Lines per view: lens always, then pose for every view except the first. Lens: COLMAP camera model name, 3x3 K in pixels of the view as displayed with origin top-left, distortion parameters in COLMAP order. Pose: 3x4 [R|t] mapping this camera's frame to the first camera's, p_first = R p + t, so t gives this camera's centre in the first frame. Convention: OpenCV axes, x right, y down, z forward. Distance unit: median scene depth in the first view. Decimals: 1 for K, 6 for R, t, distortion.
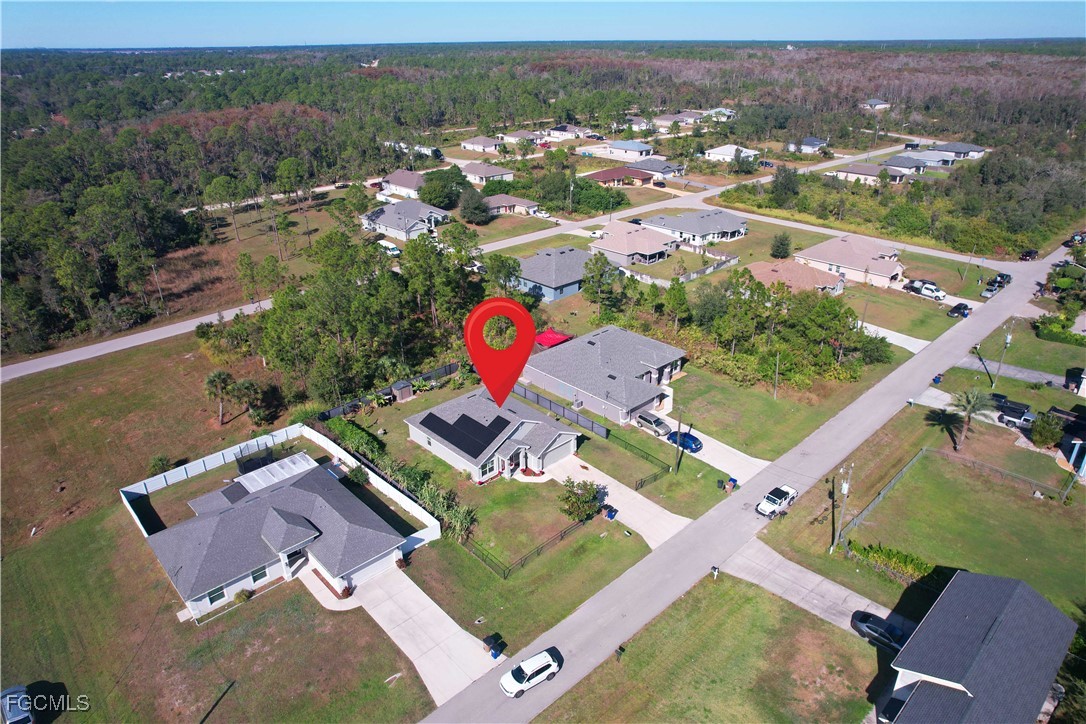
lens RADIAL K [[693.6, 0, 540.9], [0, 693.6, 375.5], [0, 0, 1]] dist [-0.074511, 0.050556]
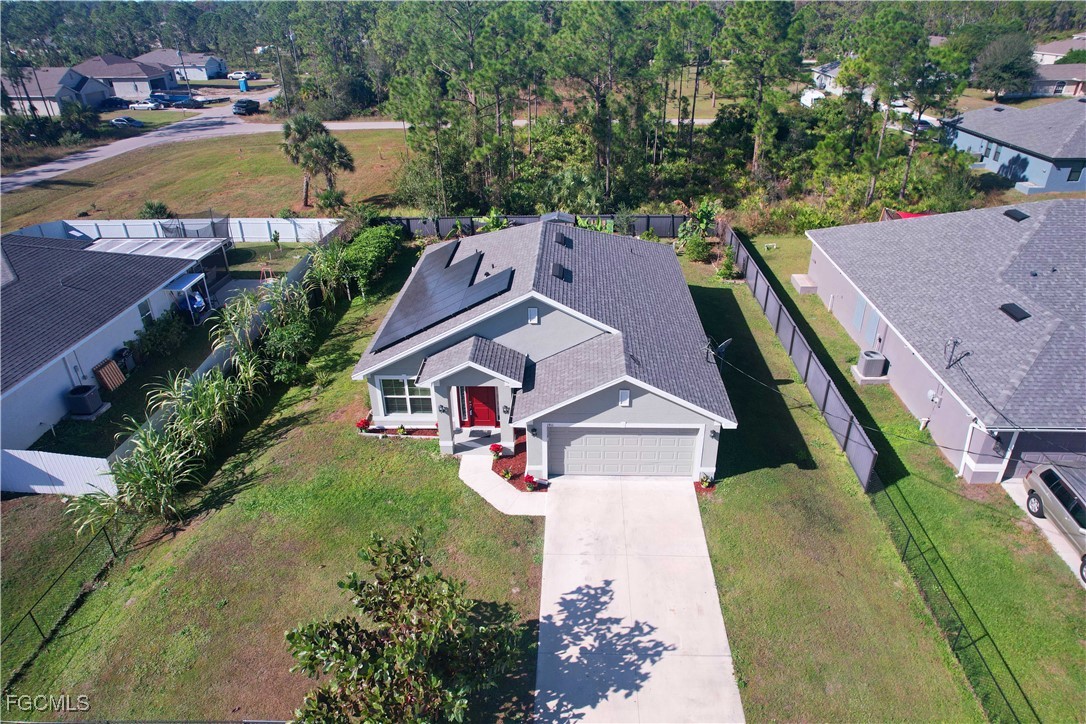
lens RADIAL K [[693.6, 0, 540.9], [0, 693.6, 375.5], [0, 0, 1]] dist [-0.074511, 0.050556]
pose [[0.697132, 0.347763, -0.626951, 0.173241], [-0.310302, 0.934686, 0.173424, 0.044423], [0.646312, 0.073645, 0.759511, 0.771420]]
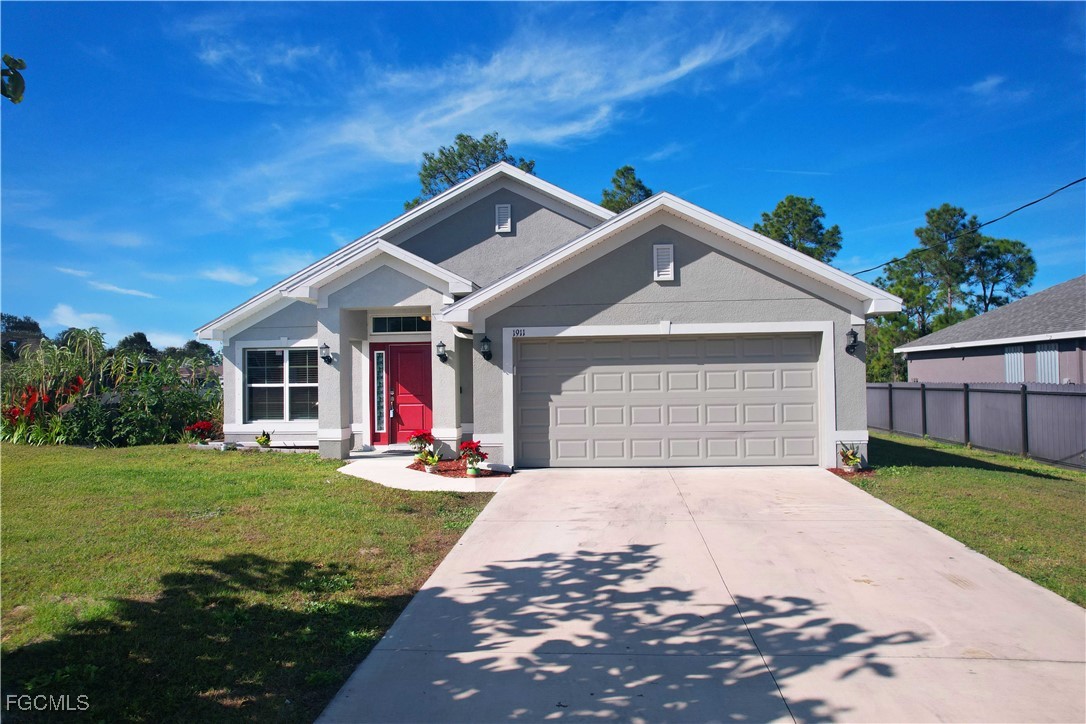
lens RADIAL K [[691.6, 0, 549.4], [0, 691.6, 378.8], [0, 0, 1]] dist [-0.088671, 0.080339]
pose [[0.666184, -0.003472, -0.745780, 0.113399], [-0.327559, 0.897012, -0.296774, 0.162097], [0.670004, 0.441993, 0.596437, 0.918063]]
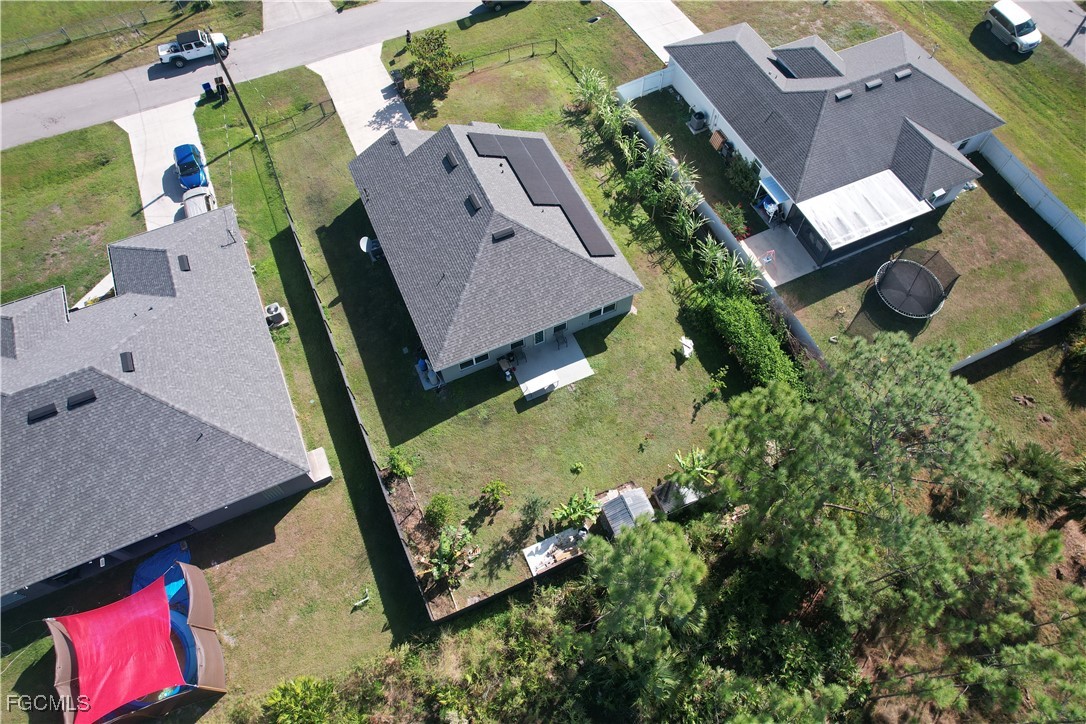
lens RADIAL K [[697.9, 0, 543.0], [0, 697.9, 362.0], [0, 0, 1]] dist [-0.099012, 0.099048]
pose [[-0.947318, -0.275186, 0.163895, -0.243381], [0.147768, 0.078496, 0.985902, -0.460966], [-0.284172, 0.958181, -0.033697, 1.172577]]
